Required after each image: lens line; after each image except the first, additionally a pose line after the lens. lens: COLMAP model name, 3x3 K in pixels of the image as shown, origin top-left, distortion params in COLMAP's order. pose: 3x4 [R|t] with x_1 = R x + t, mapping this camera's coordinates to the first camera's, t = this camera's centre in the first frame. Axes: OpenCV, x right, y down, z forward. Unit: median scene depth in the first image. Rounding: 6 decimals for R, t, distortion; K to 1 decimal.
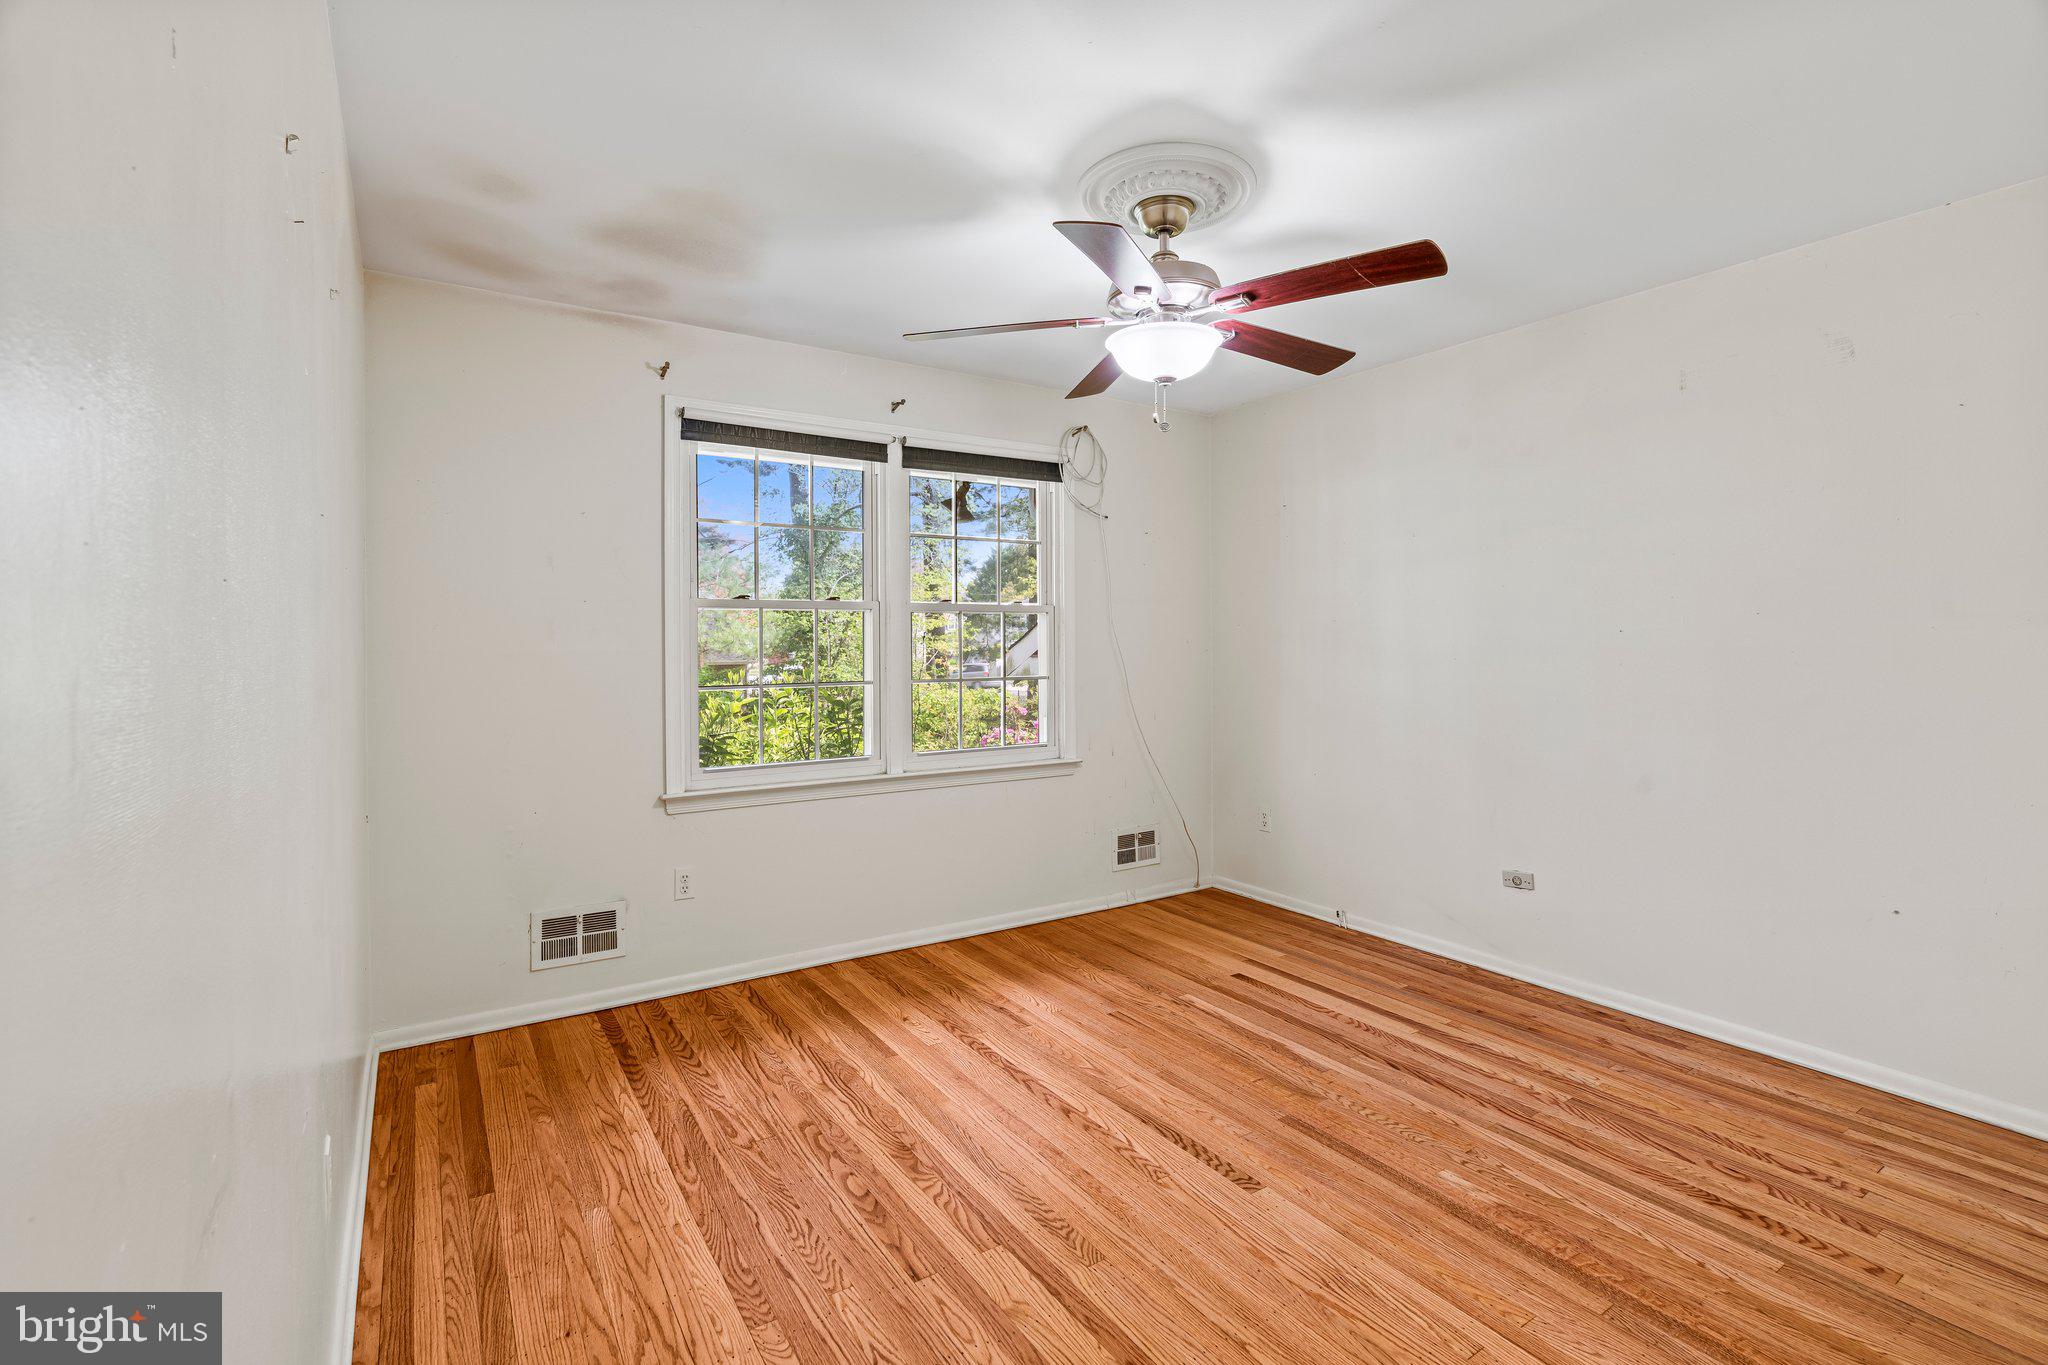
lens RADIAL K [[933.0, 0, 1014.2], [0, 933.0, 677.2], [0, 0, 1]] dist [-0.001209, 0.000538]
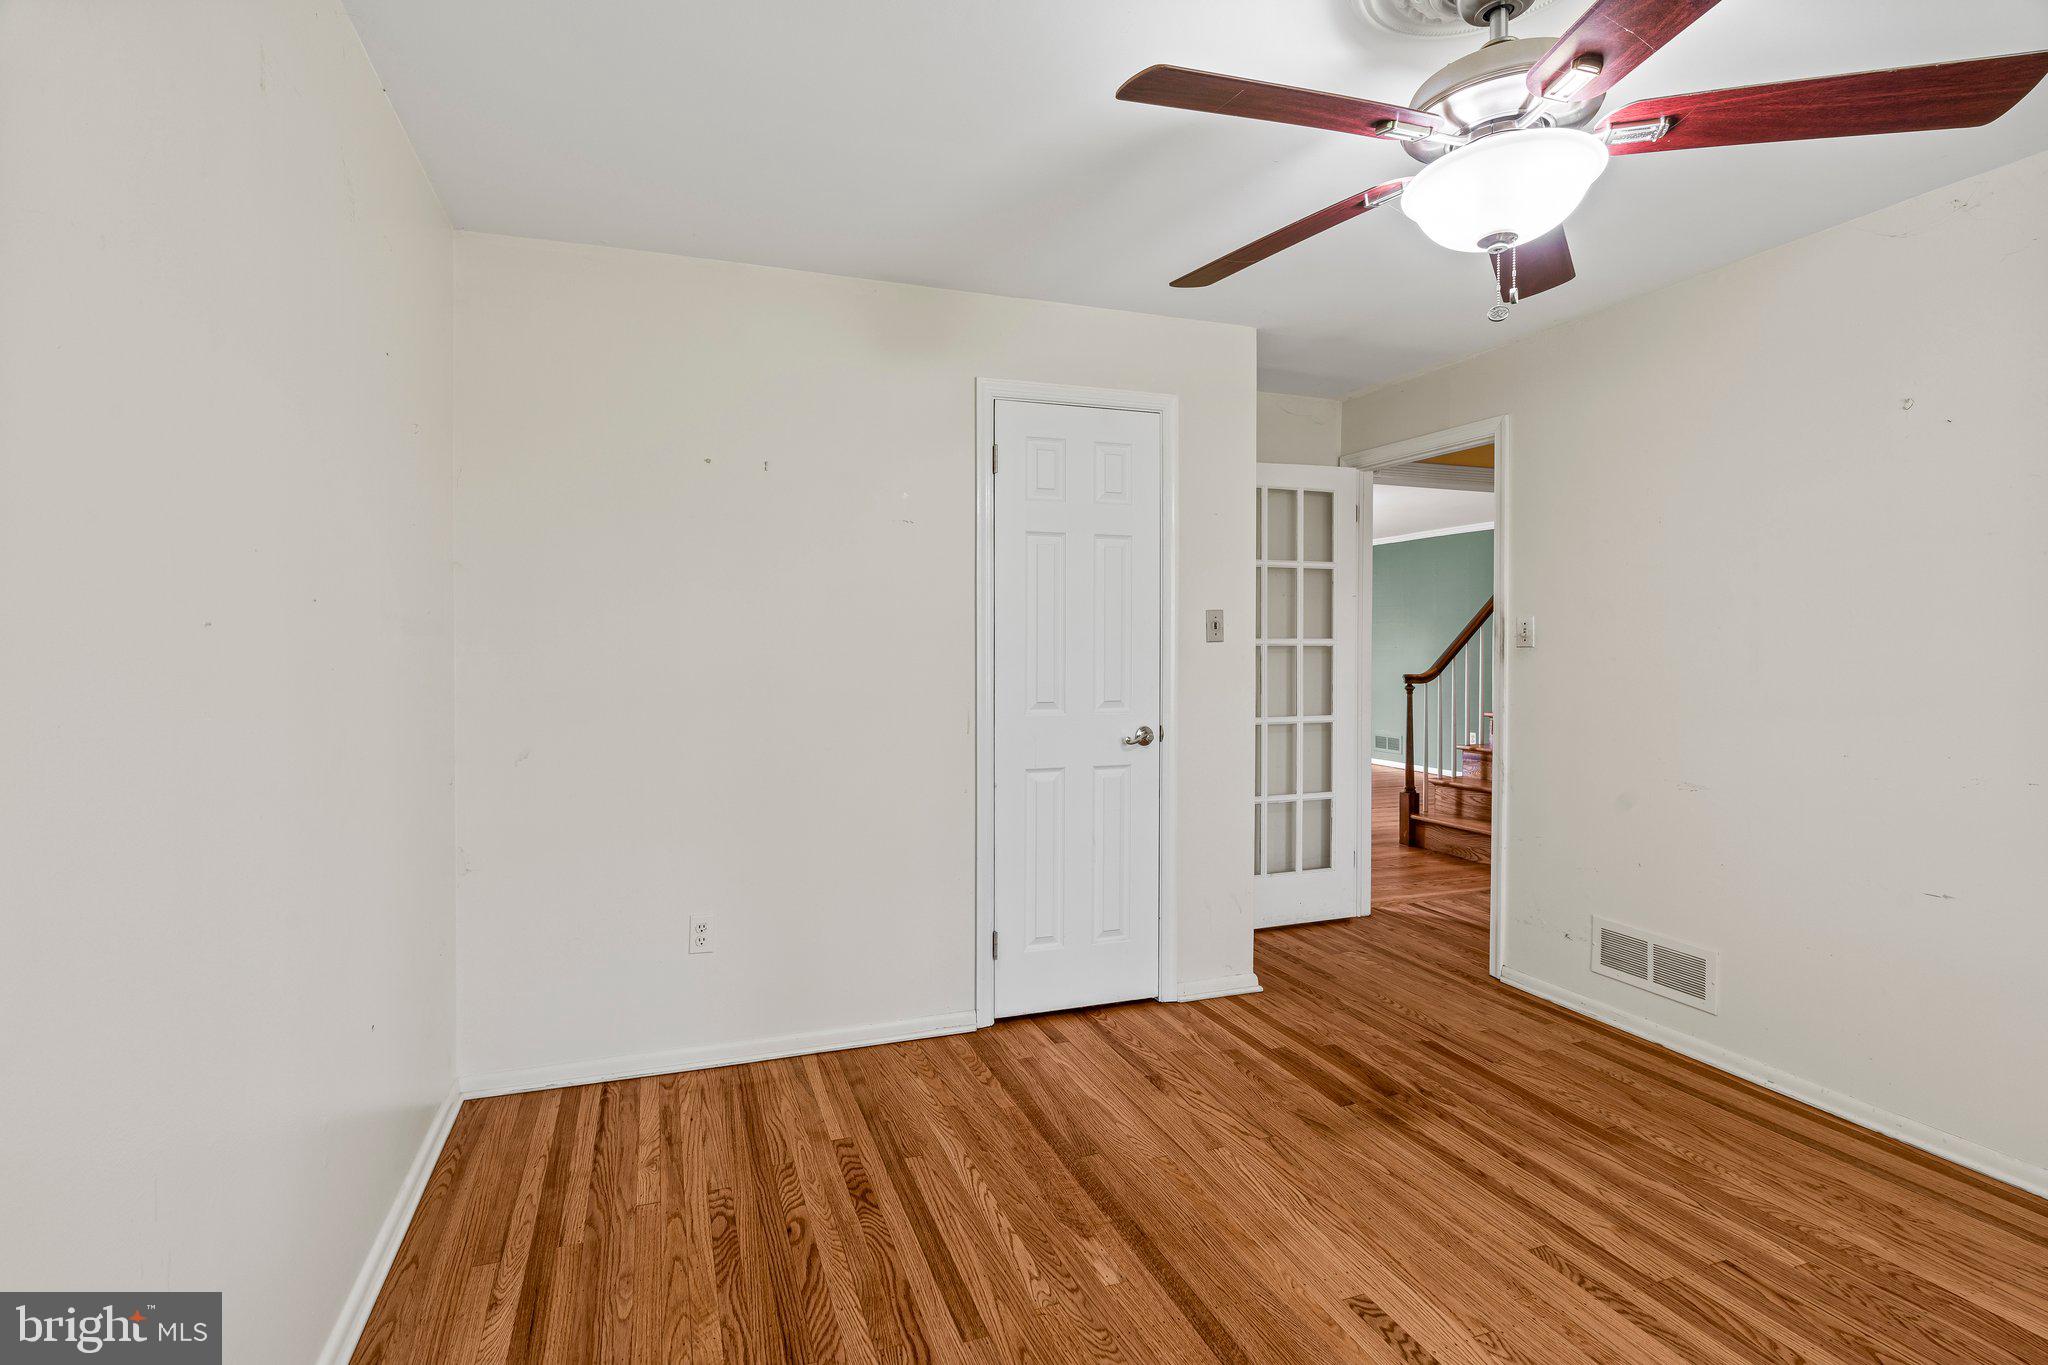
lens RADIAL K [[933.0, 0, 1014.2], [0, 933.0, 677.2], [0, 0, 1]] dist [-0.001209, 0.000538]
pose [[-0.977729, -0.001917, 0.209865, 0.392765], [0.011262, 0.998038, 0.061583, -0.053377], [-0.209571, 0.062575, -0.975789, 1.879364]]
